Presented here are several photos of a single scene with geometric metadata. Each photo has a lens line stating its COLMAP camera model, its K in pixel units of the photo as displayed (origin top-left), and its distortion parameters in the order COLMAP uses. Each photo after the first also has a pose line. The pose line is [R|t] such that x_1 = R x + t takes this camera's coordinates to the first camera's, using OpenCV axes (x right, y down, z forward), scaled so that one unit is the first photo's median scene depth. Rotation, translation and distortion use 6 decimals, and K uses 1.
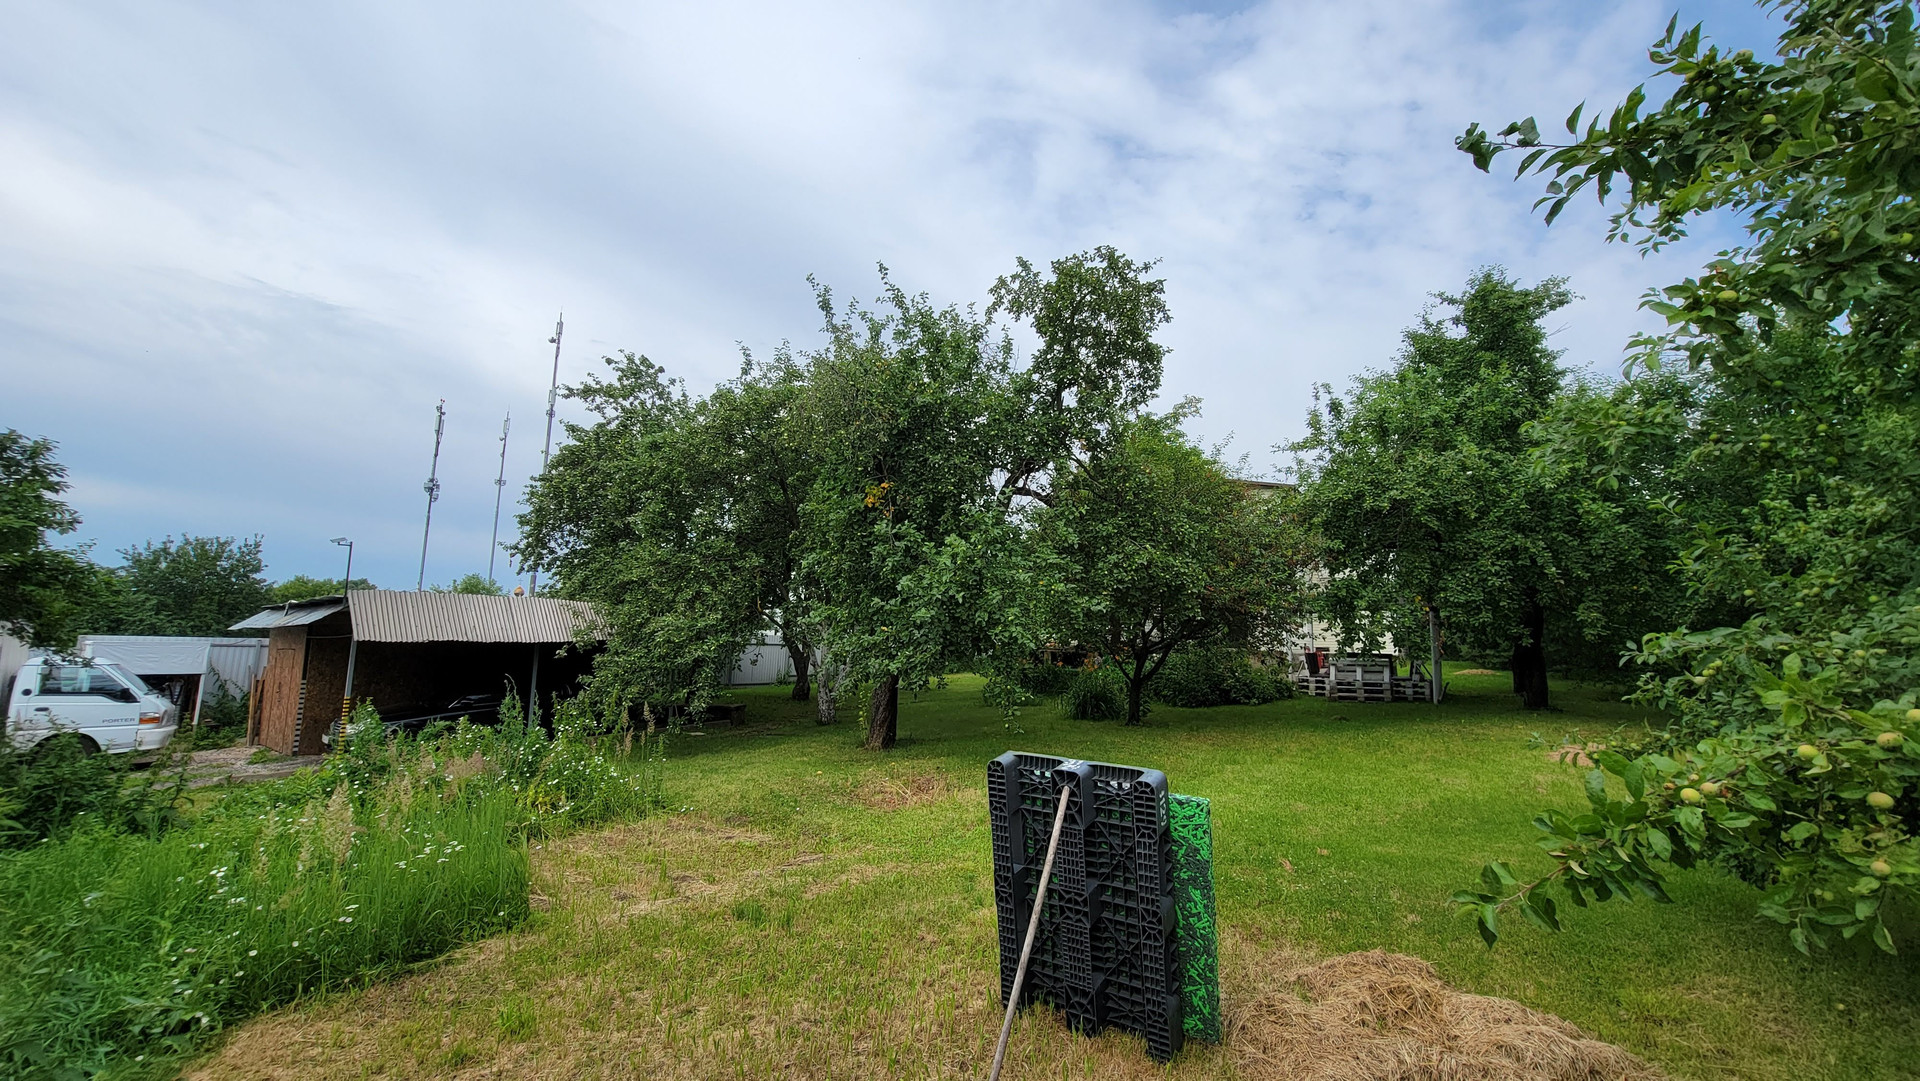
lens RADIAL K [[780.7, 0, 966.9], [0, 780.7, 545.4], [0, 0, 1]] dist [-0.000533, -0.000551]
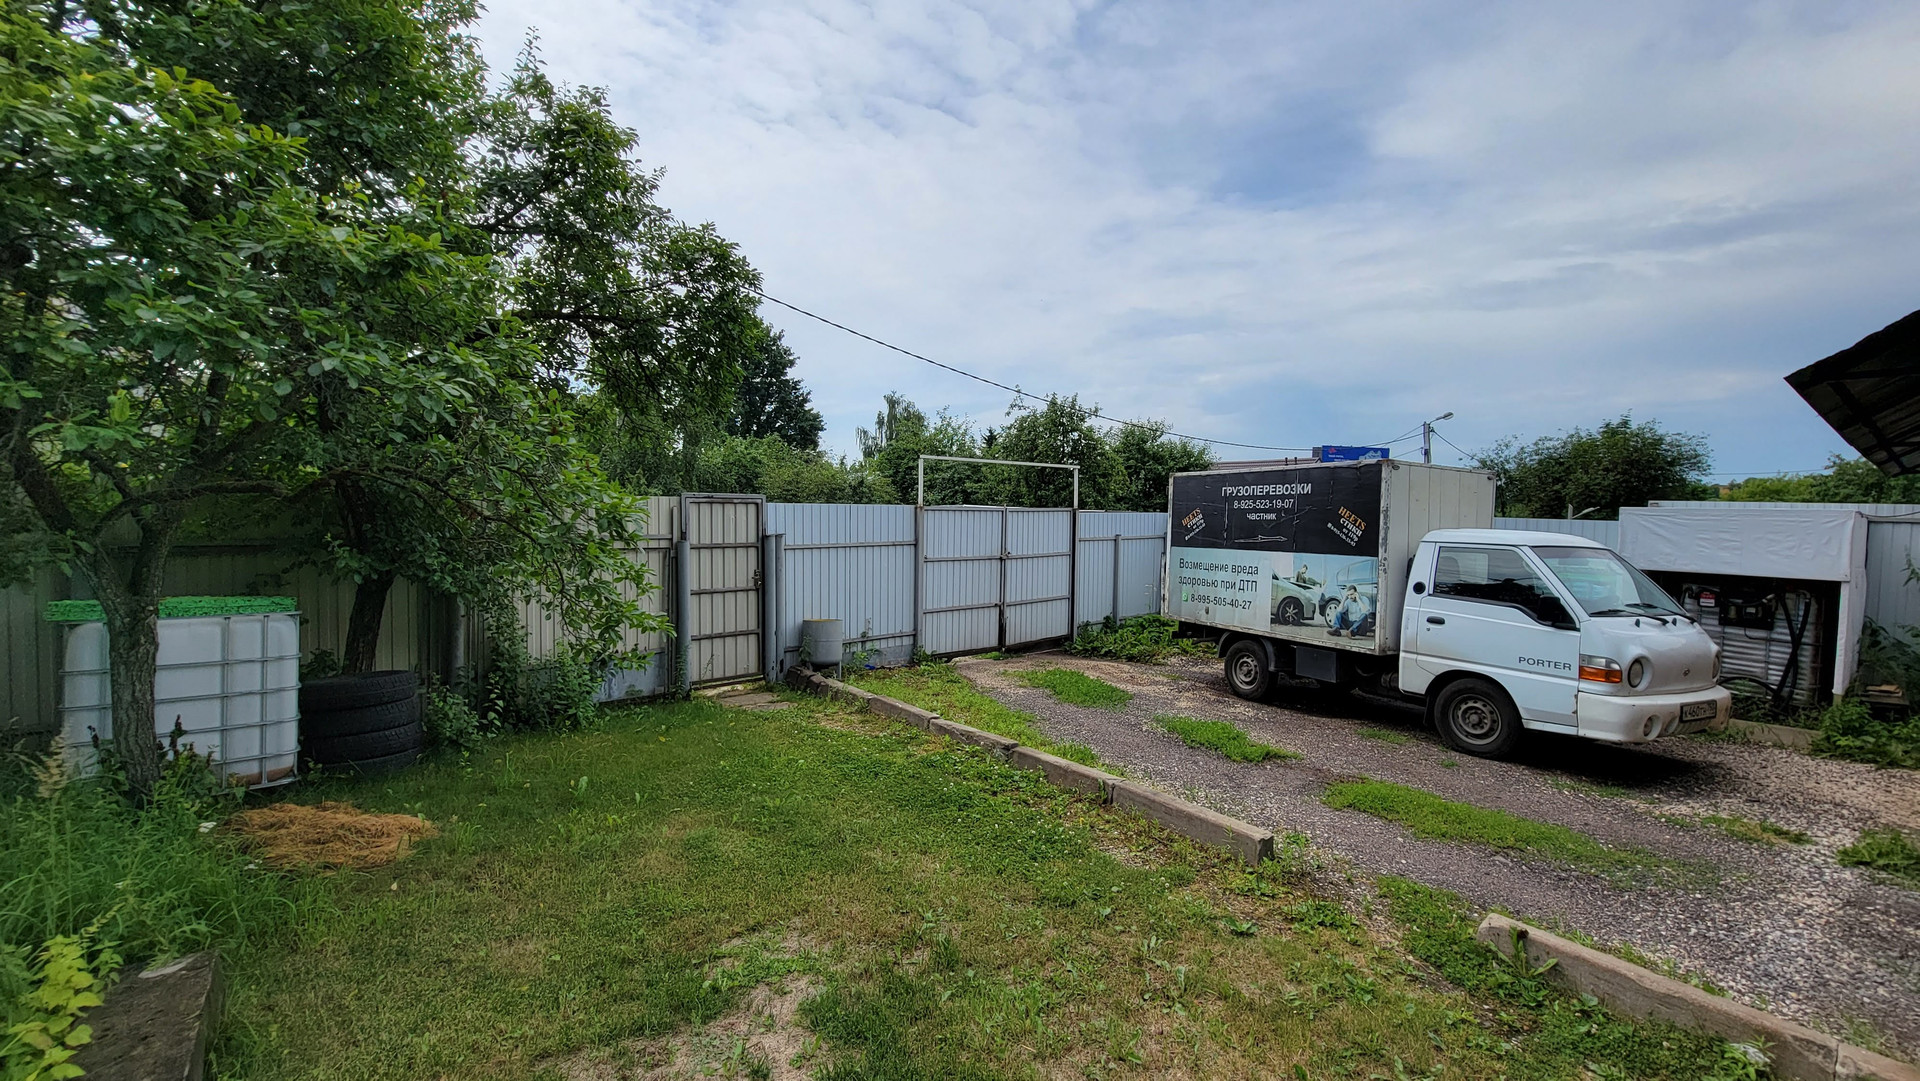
lens RADIAL K [[808.2, 0, 960.0], [0, 808.2, 540.5], [0, 0, 1]] dist [0.000231, -0.000054]
pose [[-0.200996, 0.013486, -0.979499, -0.531758], [0.098935, 0.995072, -0.006601, 0.116875], [0.974583, -0.098234, -0.201340, 0.741703]]
